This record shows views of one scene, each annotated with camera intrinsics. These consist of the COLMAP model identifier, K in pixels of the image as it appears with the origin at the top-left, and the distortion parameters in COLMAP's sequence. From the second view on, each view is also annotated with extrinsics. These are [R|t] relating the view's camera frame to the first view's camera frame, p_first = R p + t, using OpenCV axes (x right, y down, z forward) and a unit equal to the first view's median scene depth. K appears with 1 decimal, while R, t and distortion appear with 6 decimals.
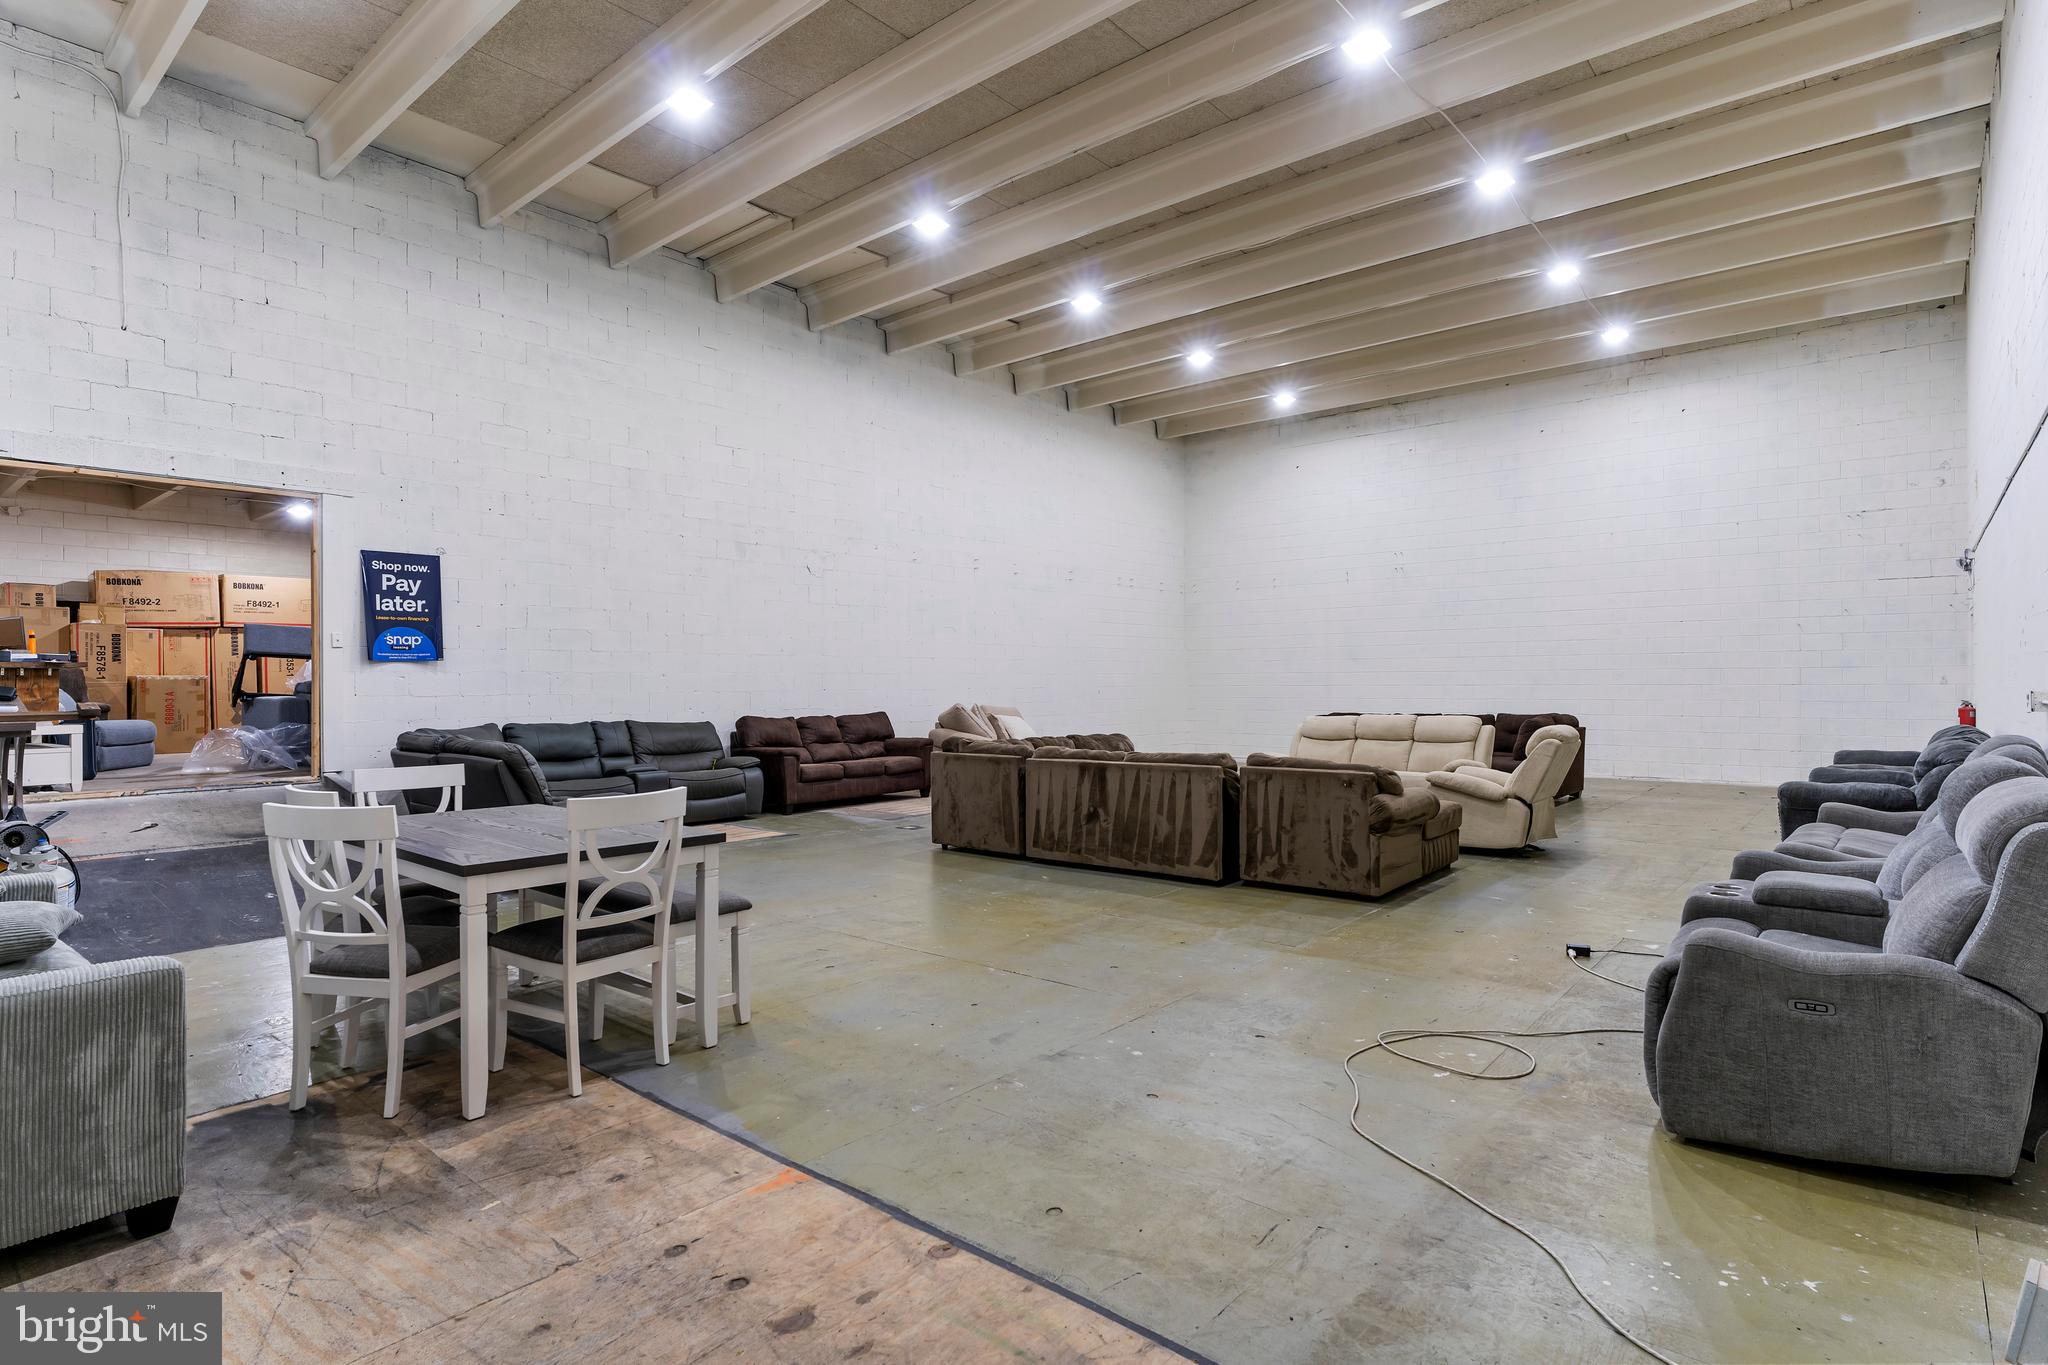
lens RADIAL K [[1045.1, 0, 1021.1], [0, 1045.1, 690.5], [0, 0, 1]] dist [0.000481, -0.000223]
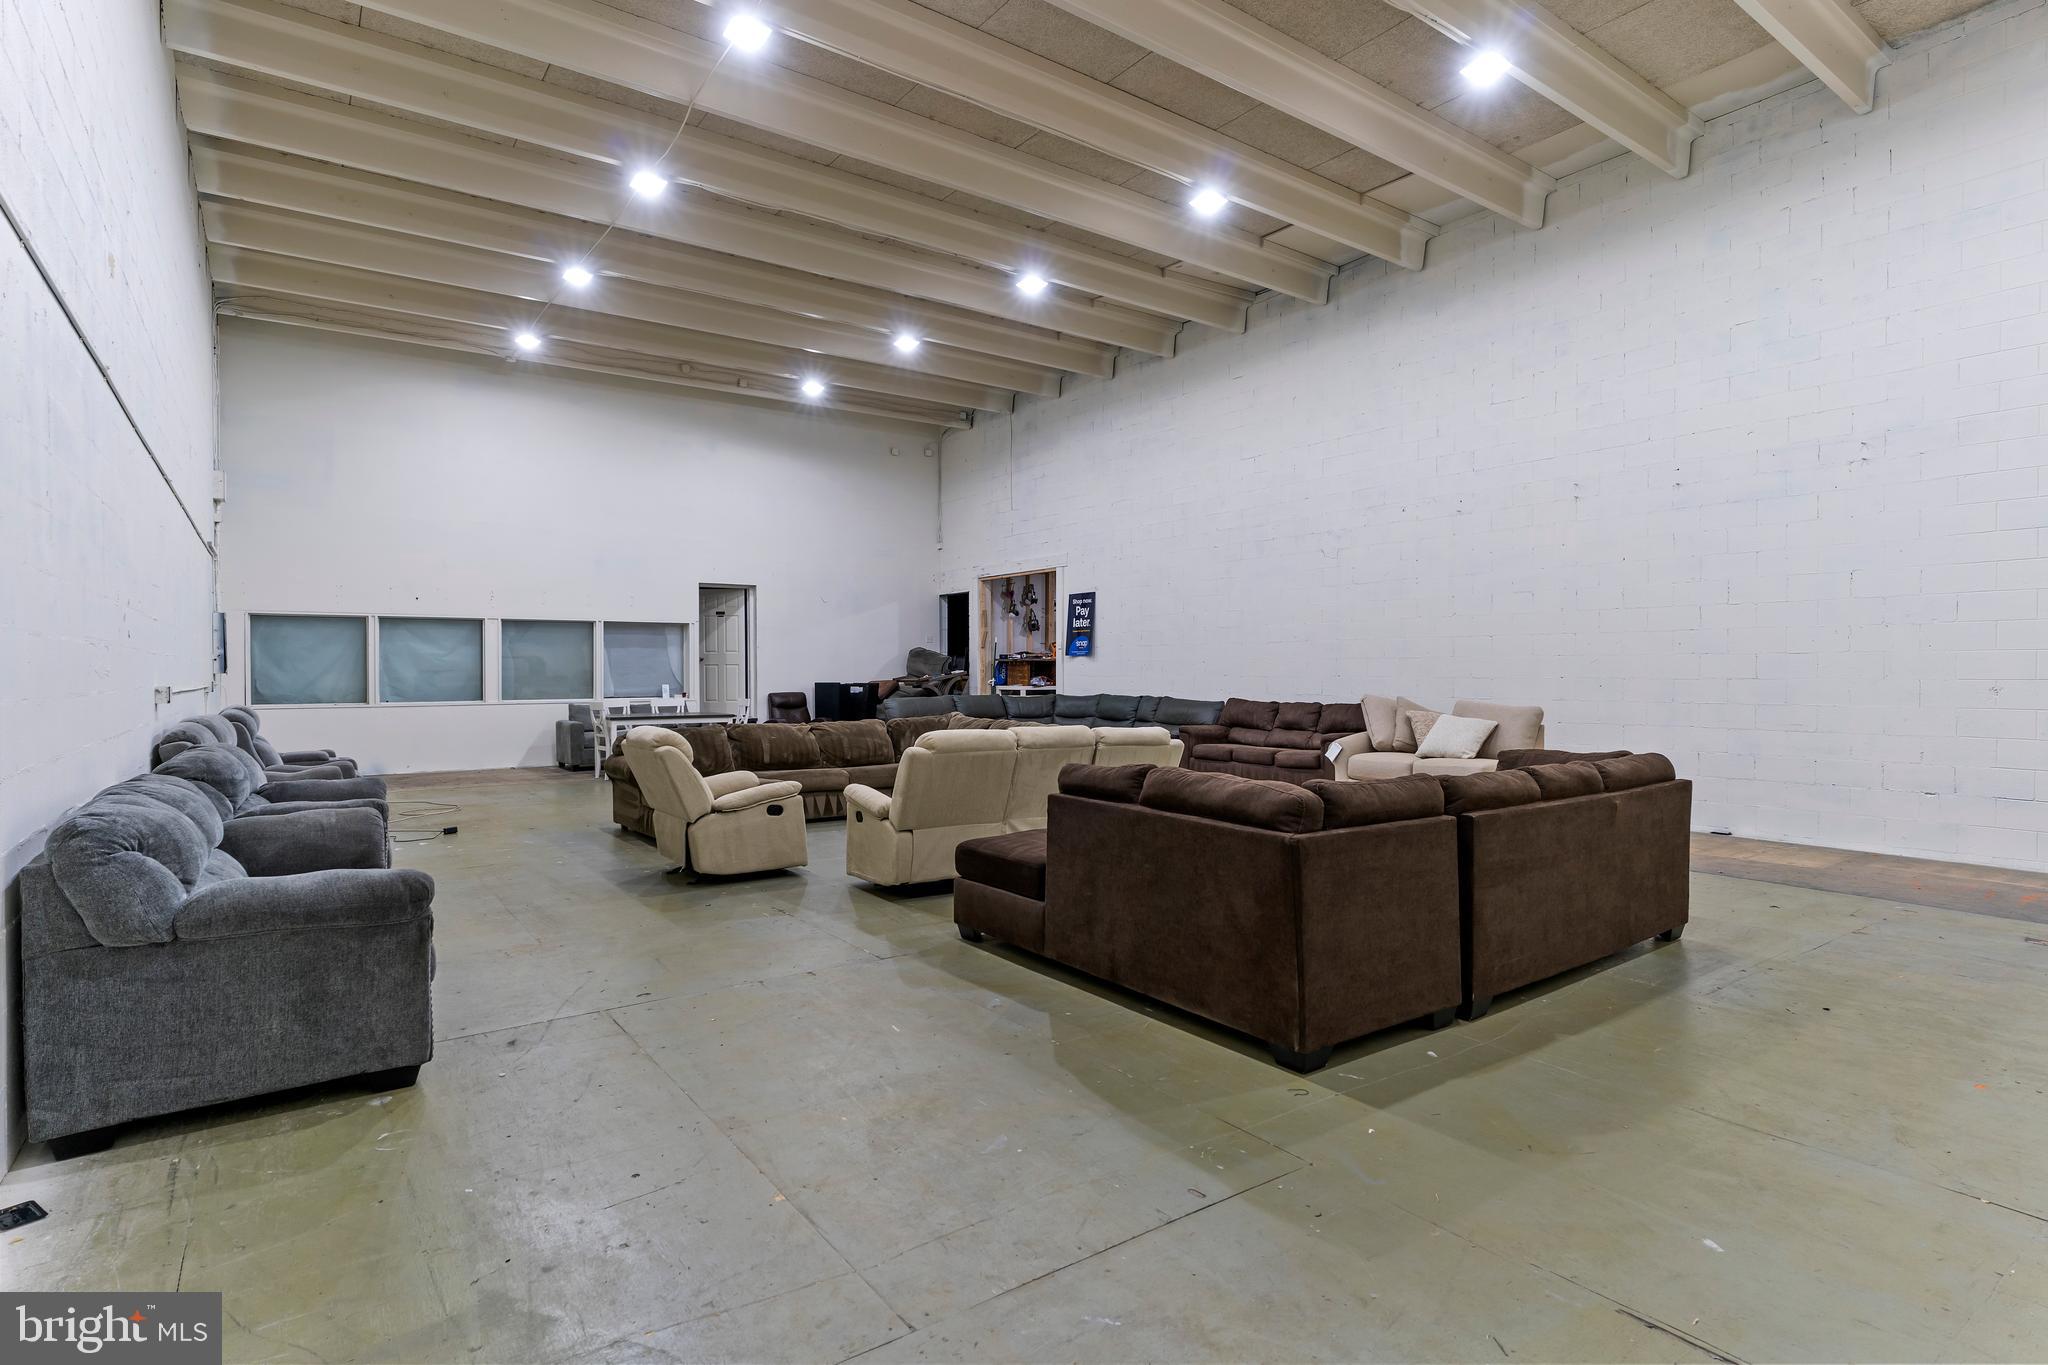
lens RADIAL K [[1045.1, 0, 1023.7], [0, 1045.1, 671.3], [0, 0, 1]] dist [0.000481, -0.000223]
pose [[-0.249927, 0.006545, -0.968243, 0.721310], [-0.006074, 0.999947, 0.008327, -0.010062], [0.968246, 0.007963, -0.249874, 0.866502]]
